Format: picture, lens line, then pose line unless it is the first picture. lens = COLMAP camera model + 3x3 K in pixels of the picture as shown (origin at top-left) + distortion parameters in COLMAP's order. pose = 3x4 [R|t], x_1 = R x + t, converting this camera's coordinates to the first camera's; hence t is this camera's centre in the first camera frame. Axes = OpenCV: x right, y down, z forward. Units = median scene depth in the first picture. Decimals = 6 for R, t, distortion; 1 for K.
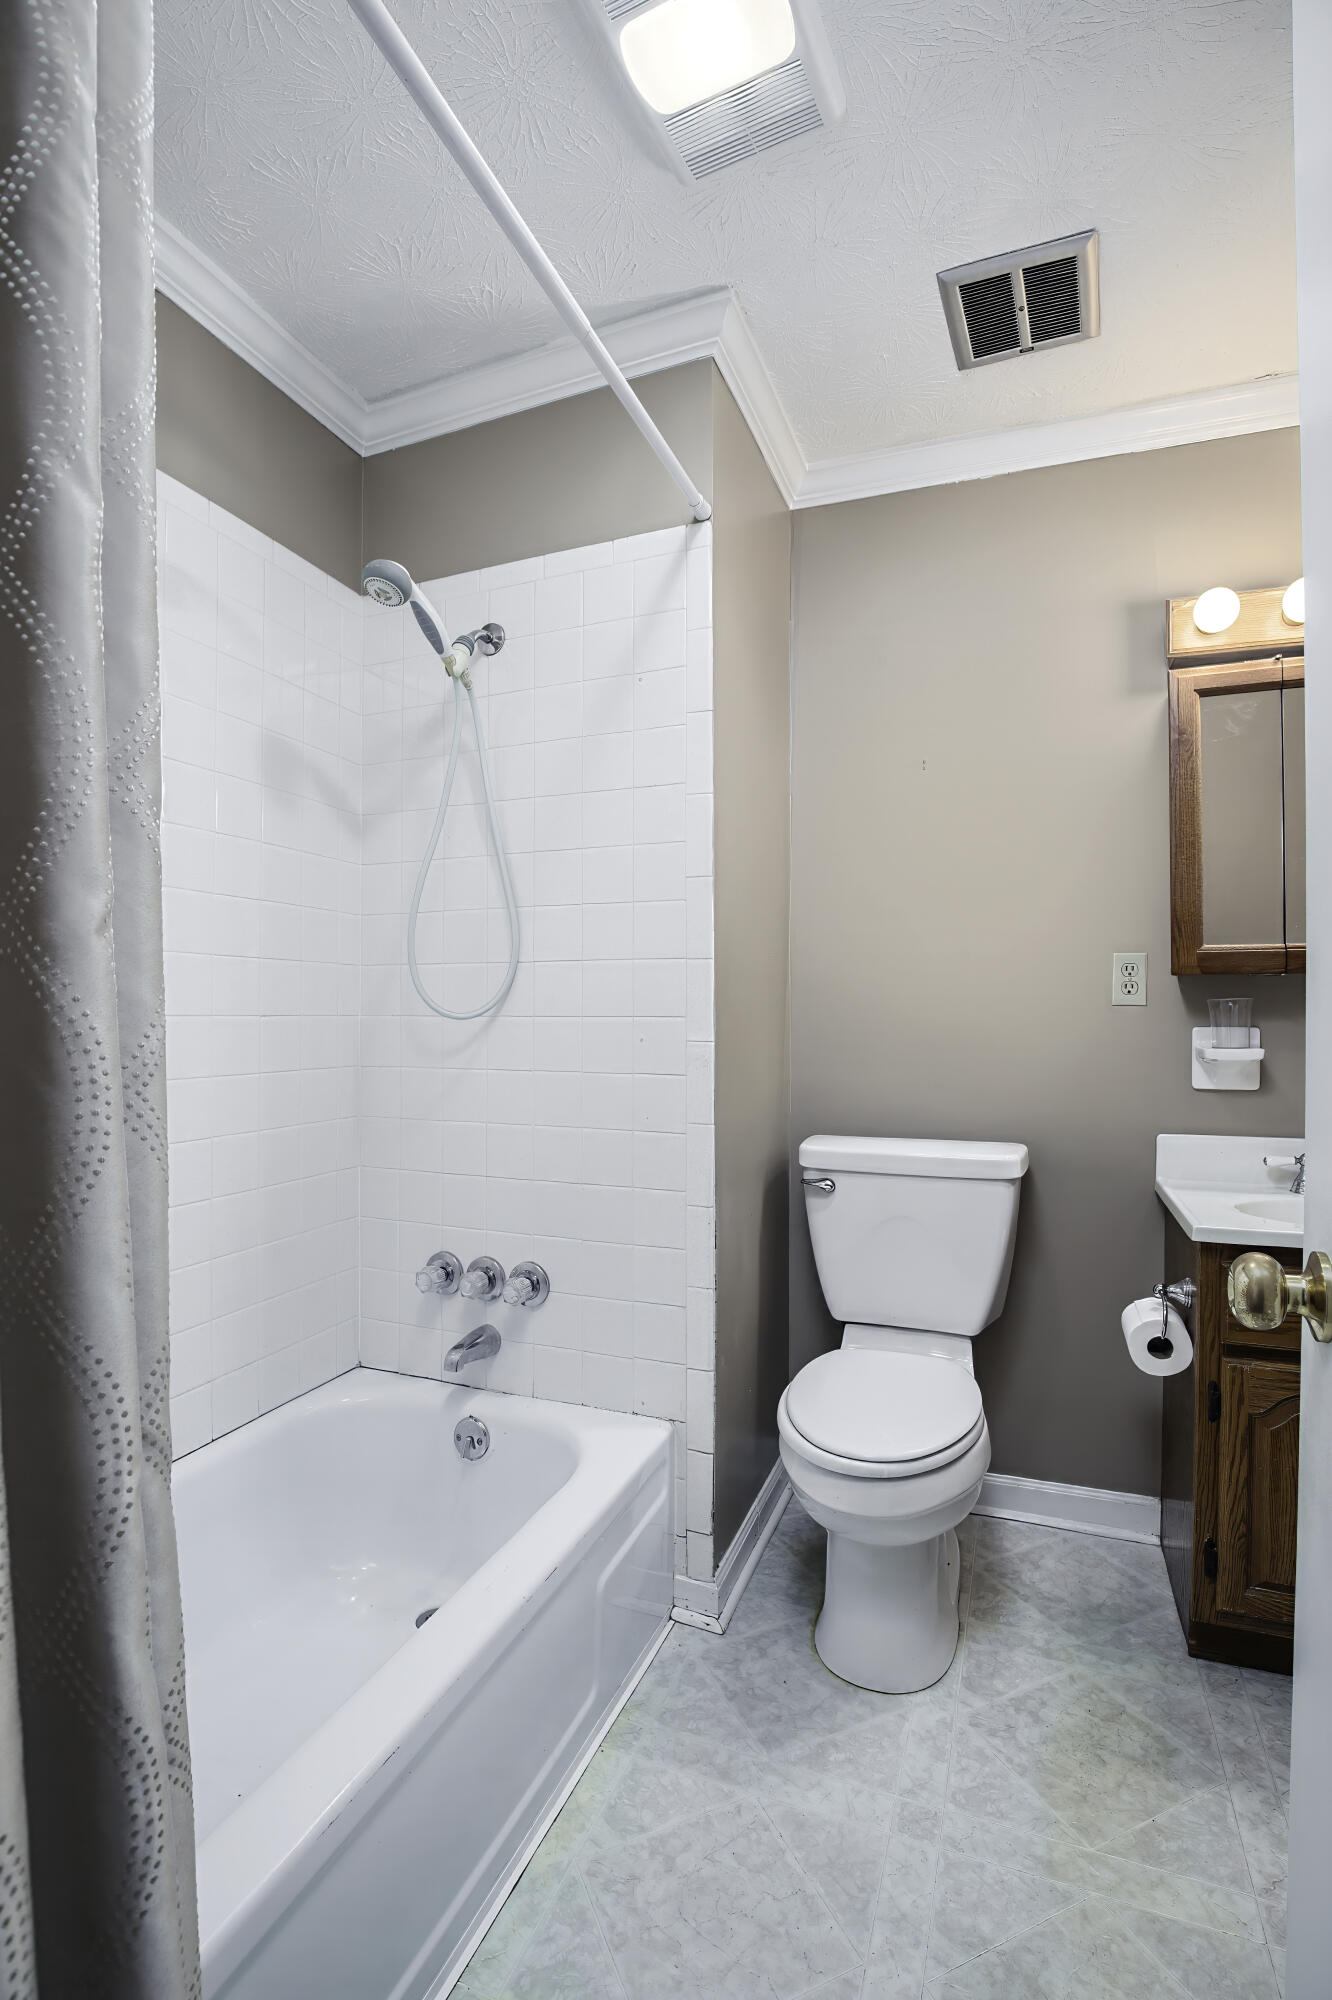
lens RADIAL K [[886.0, 0, 666.6], [0, 886.0, 1031.8], [0, 0, 1]] dist [-0.031323, 0.000020]
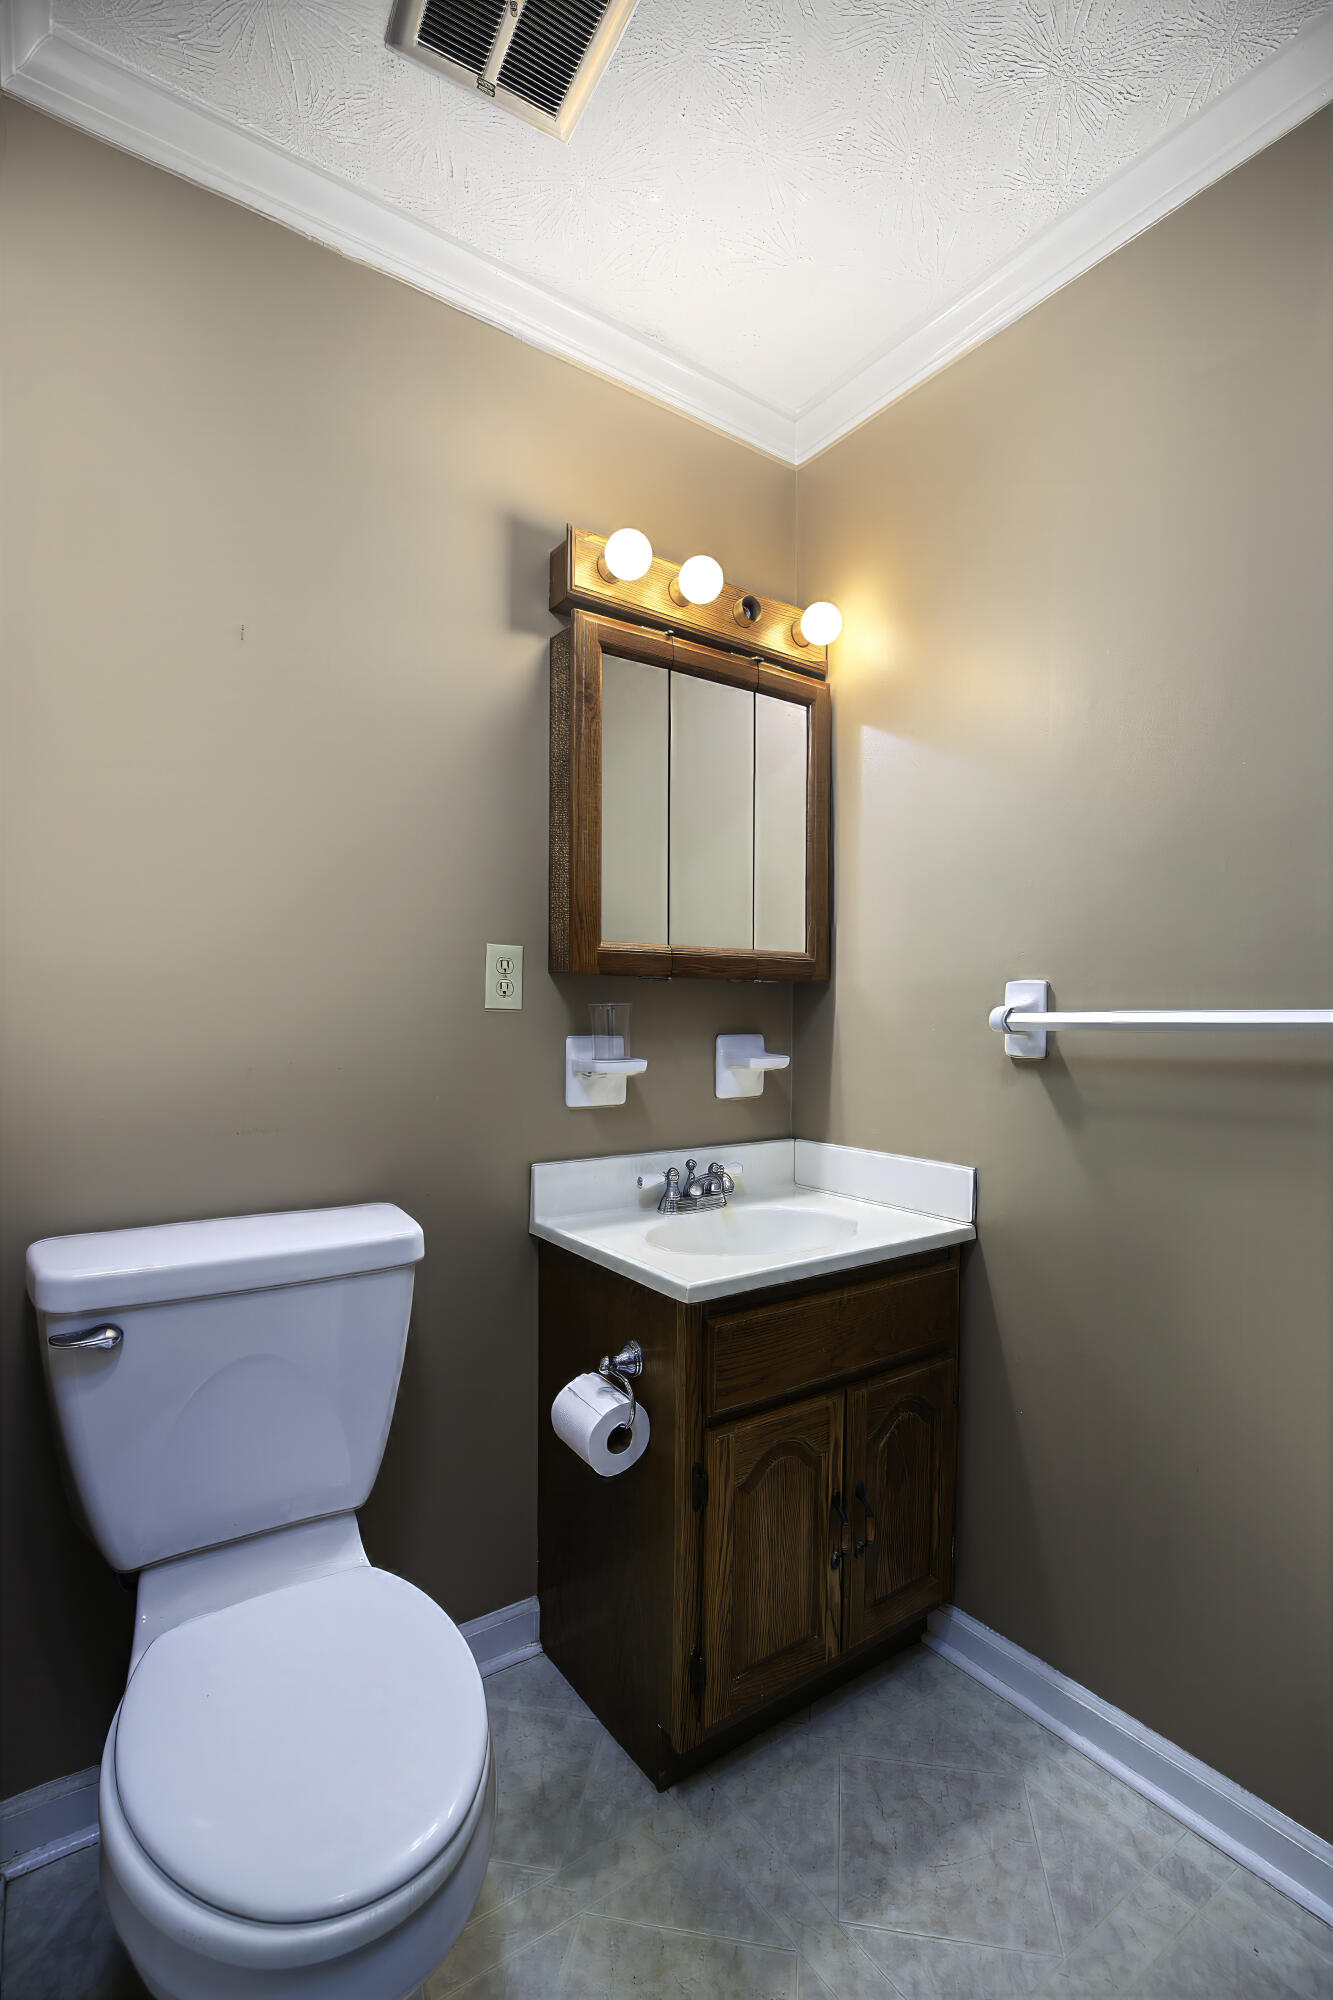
lens RADIAL K [[886.0, 0, 667.1], [0, 886.0, 1031.8], [0, 0, 1]] dist [-0.031323, 0.000020]
pose [[0.559855, -0.005097, 0.828575, -0.068885], [0.011737, 0.999930, -0.001779, -0.008280], [-0.828507, 0.010721, 0.559875, 0.459407]]
